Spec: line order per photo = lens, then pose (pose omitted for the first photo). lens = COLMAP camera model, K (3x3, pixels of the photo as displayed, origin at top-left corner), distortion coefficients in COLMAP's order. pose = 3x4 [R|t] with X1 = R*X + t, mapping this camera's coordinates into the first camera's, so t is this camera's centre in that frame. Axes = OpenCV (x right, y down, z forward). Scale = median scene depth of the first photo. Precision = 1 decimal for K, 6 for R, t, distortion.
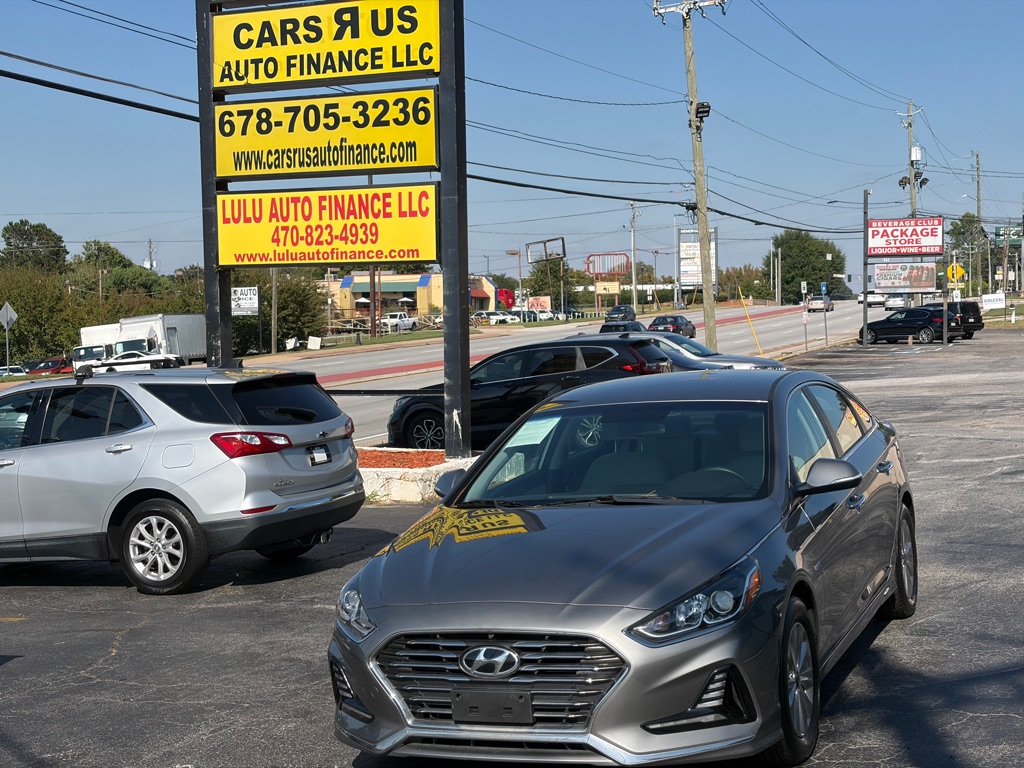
lens RADIAL K [[1536.7, 0, 517.1], [0, 1536.7, 400.1], [0, 0, 1]] dist [0.118548, 0.000000]
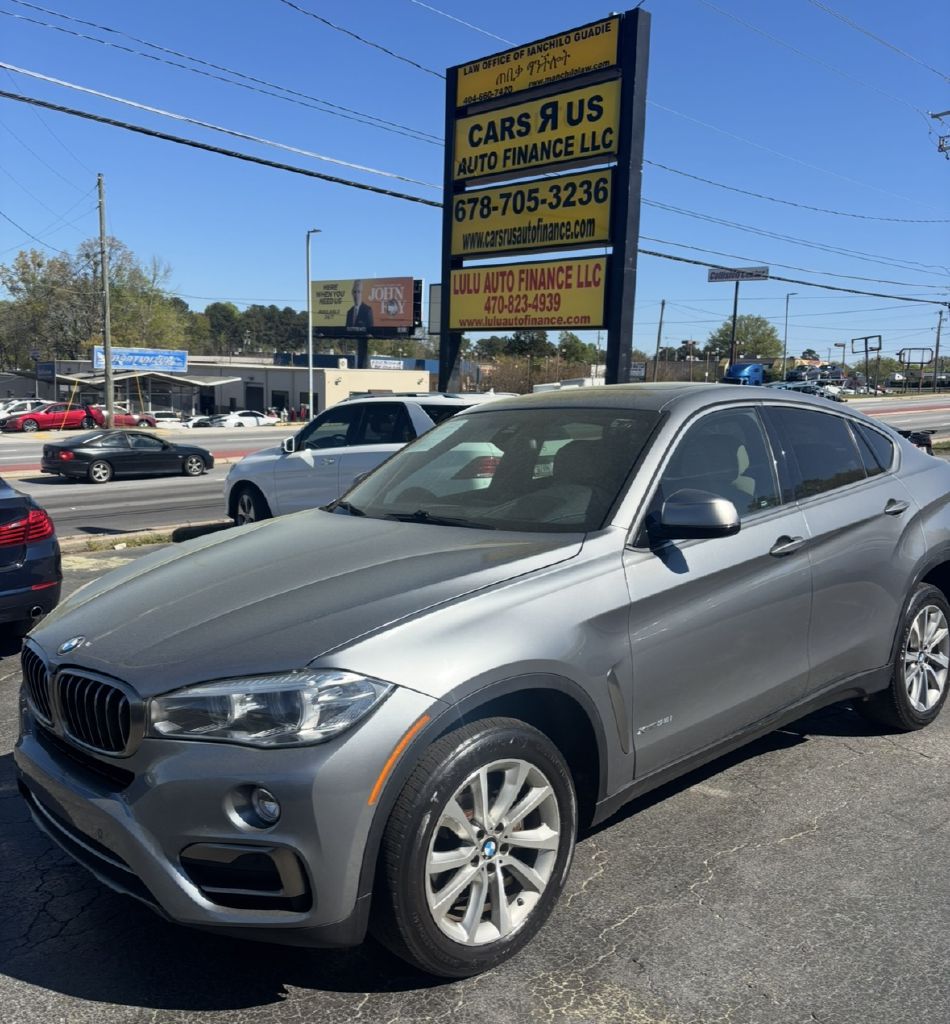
lens RADIAL K [[964.8, 0, 483.0], [0, 964.8, 522.8], [0, 0, 1]] dist [0.013207, 0.000000]
pose [[0.931684, 0.097313, -0.349992, 0.123396], [-0.065772, 0.992717, 0.100931, -0.012554], [0.357265, -0.071016, 0.931299, 0.287147]]
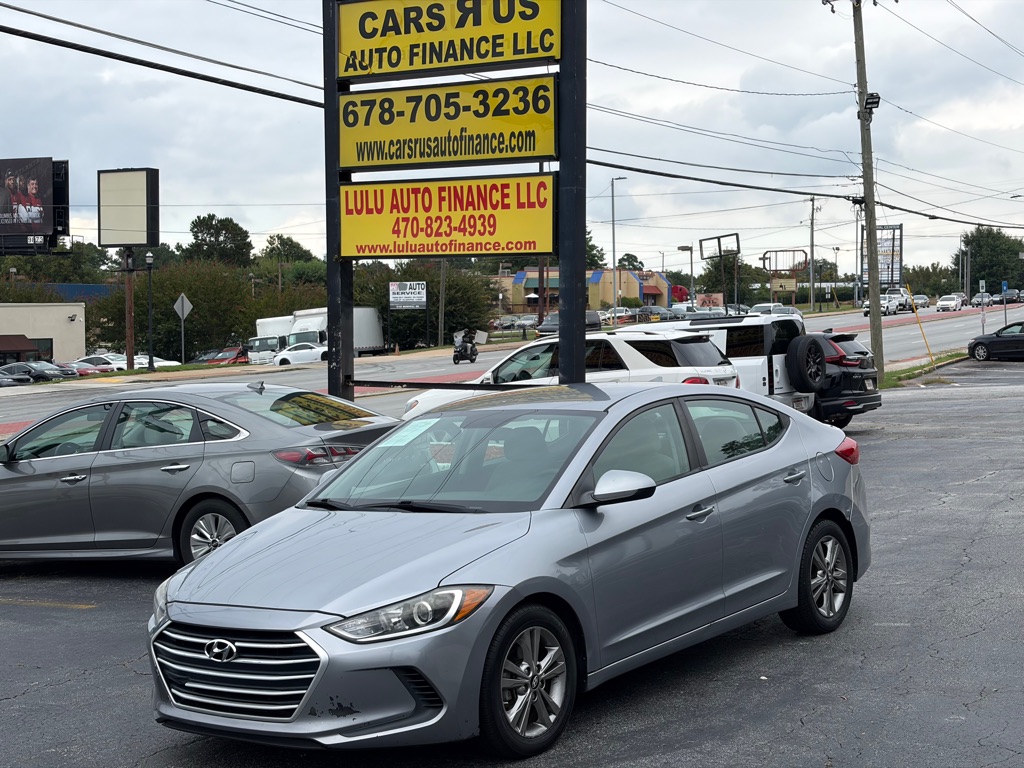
lens RADIAL K [[1538.5, 0, 518.7], [0, 1538.5, 410.9], [0, 0, 1]] dist [0.149100, 0.000000]
pose [[0.993326, 0.019692, -0.113646, 0.037884], [-0.018655, 0.999774, 0.010186, 0.000332], [0.113821, -0.007998, 0.993469, 0.021313]]
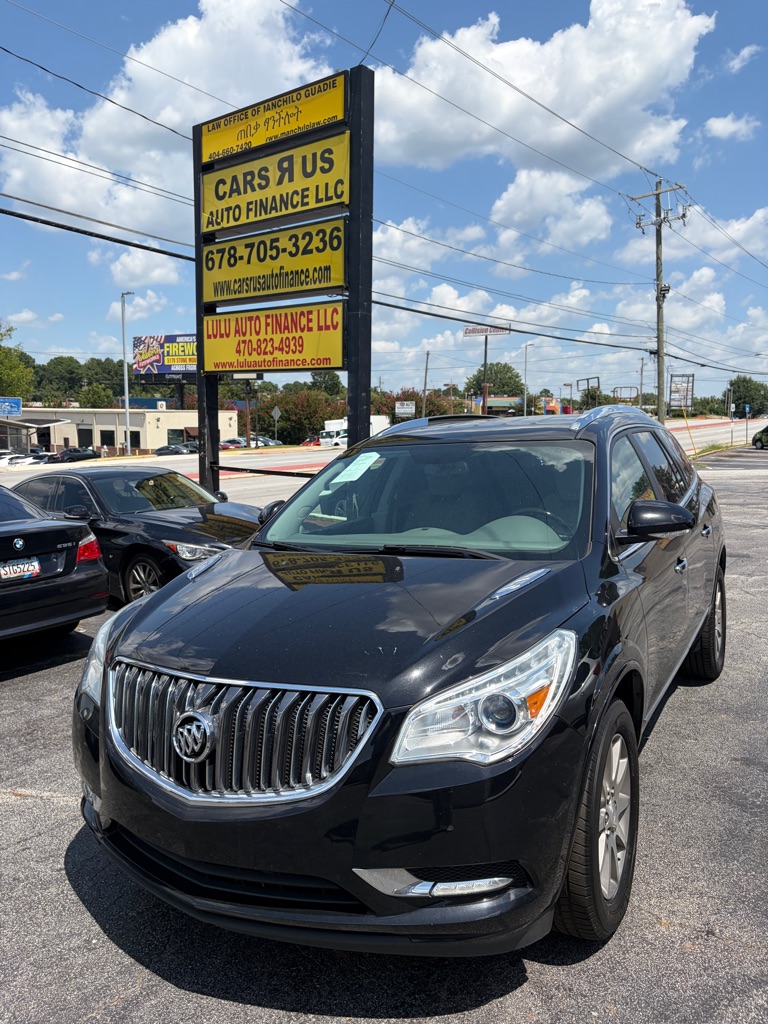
lens RADIAL K [[778.2, 0, 383.4], [0, 778.2, 519.3], [0, 0, 1]] dist [0.018223, -0.004495]
pose [[0.968223, 0.059380, -0.242937, 0.127740], [-0.041292, 0.996028, 0.078886, -0.021037], [0.246657, -0.066348, 0.966829, 0.401619]]
